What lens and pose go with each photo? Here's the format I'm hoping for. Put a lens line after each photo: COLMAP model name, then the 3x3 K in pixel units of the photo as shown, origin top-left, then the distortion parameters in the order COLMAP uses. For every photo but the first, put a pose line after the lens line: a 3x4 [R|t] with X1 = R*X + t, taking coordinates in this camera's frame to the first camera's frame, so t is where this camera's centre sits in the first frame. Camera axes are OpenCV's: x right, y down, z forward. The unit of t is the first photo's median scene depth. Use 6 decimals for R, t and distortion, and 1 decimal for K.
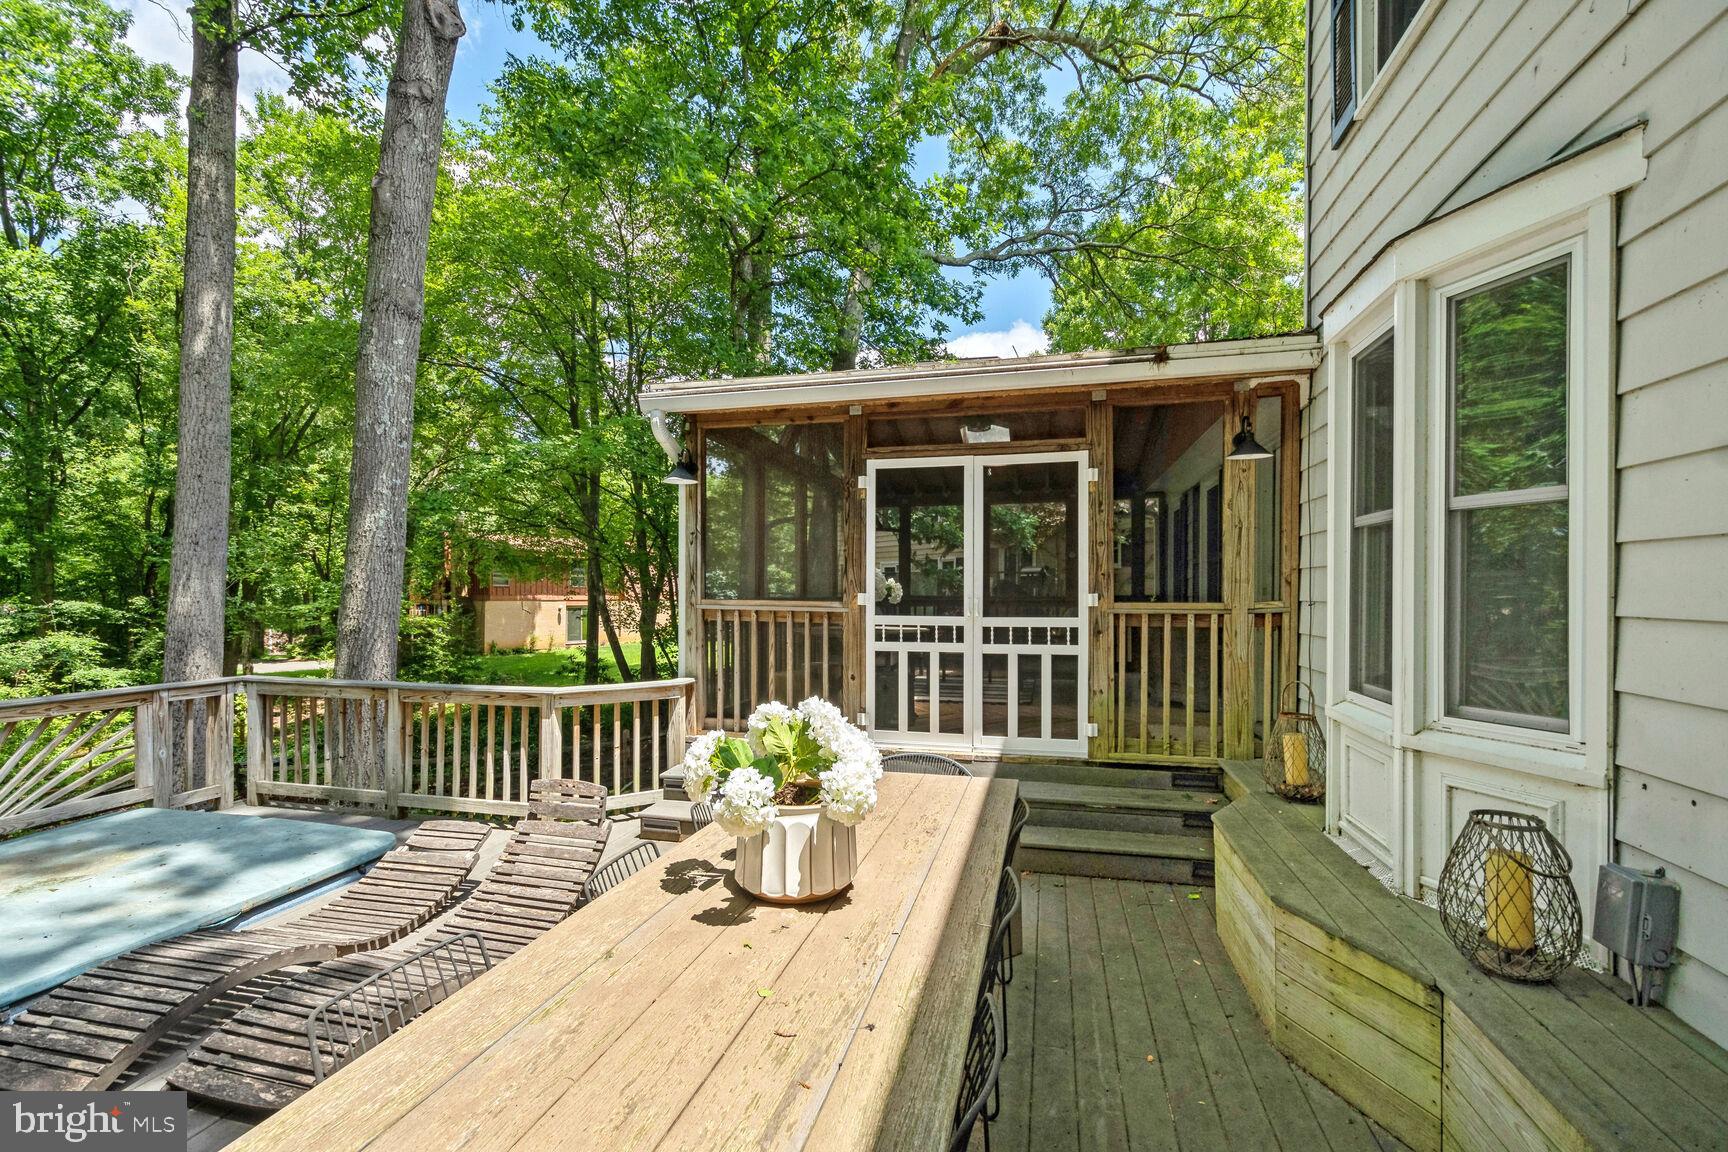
lens RADIAL K [[773.7, 0, 855.2], [0, 773.7, 594.4], [0, 0, 1]] dist [0.021170, -0.000288]
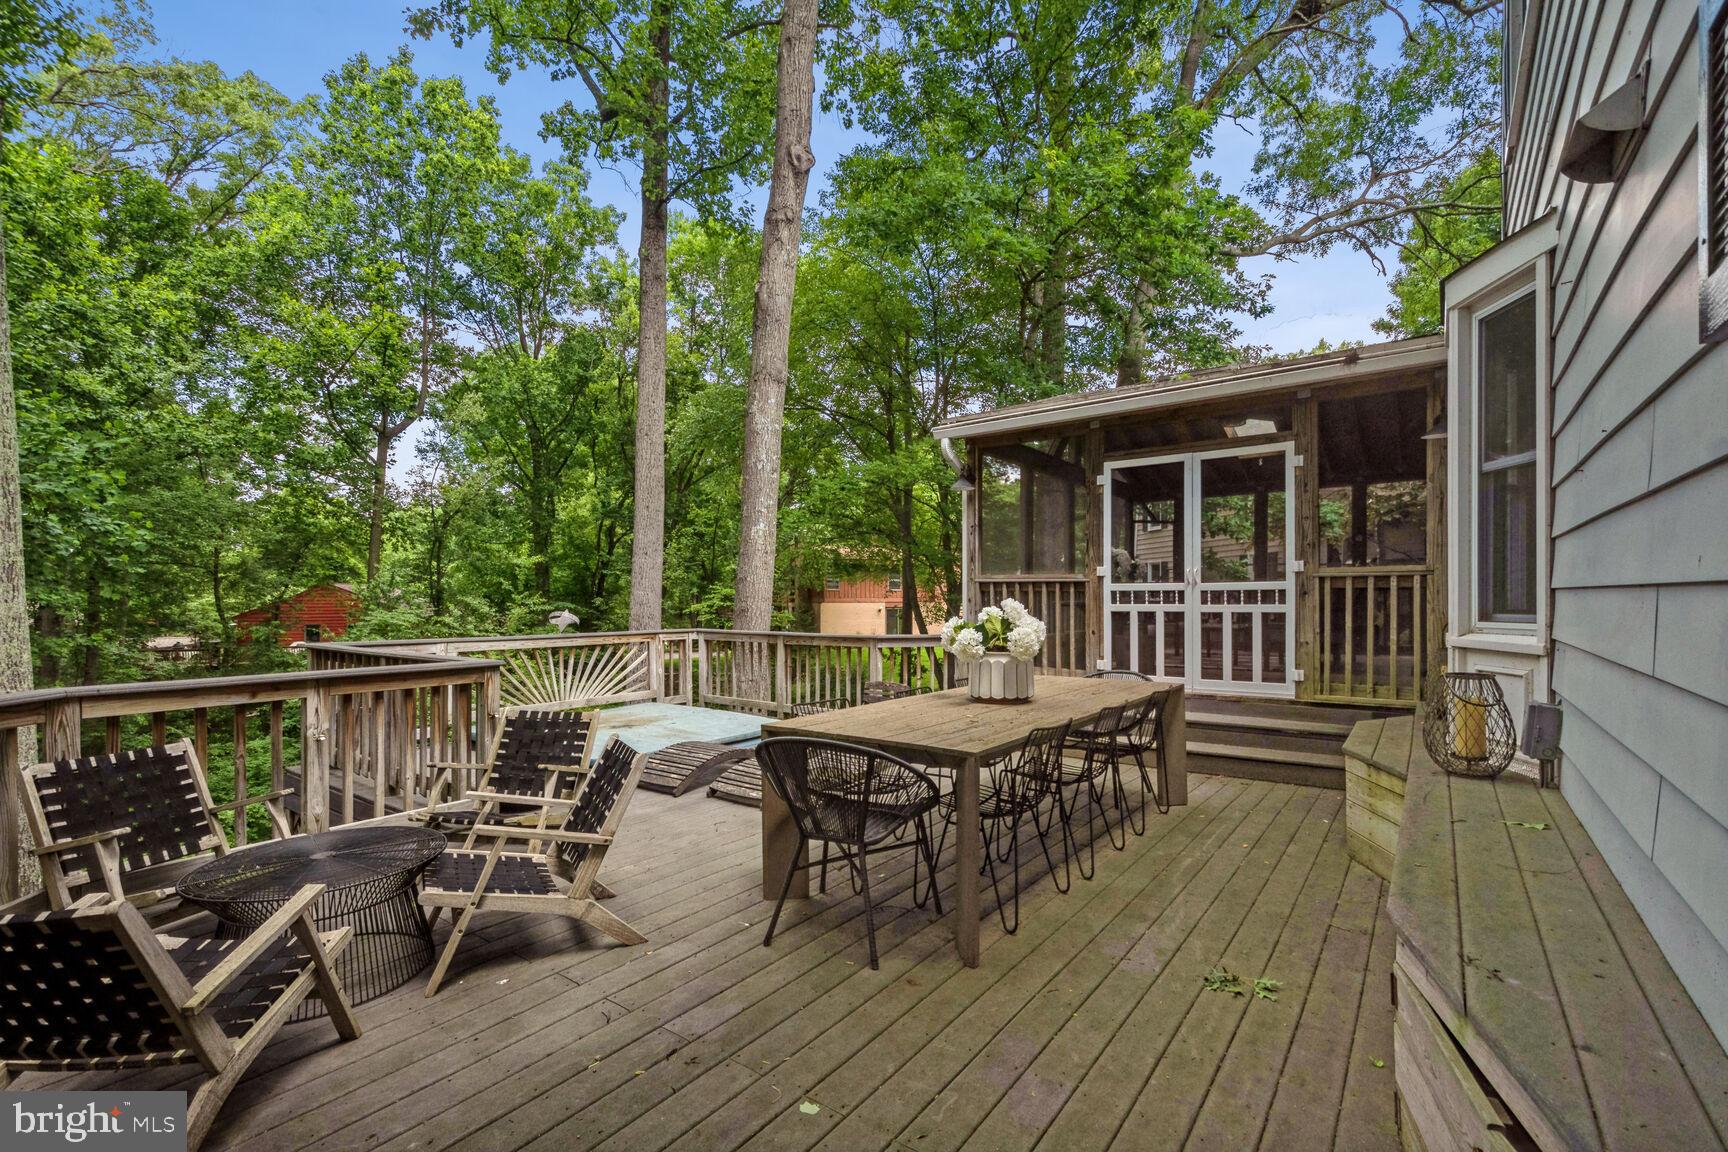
lens RADIAL K [[773.7, 0, 855.2], [0, 773.7, 594.4], [0, 0, 1]] dist [0.021170, -0.000288]
pose [[0.922658, -0.007724, -0.385543, 0.072703], [0.003792, 0.999933, -0.010958, 0.032288], [0.385602, 0.008648, 0.922625, -0.192122]]
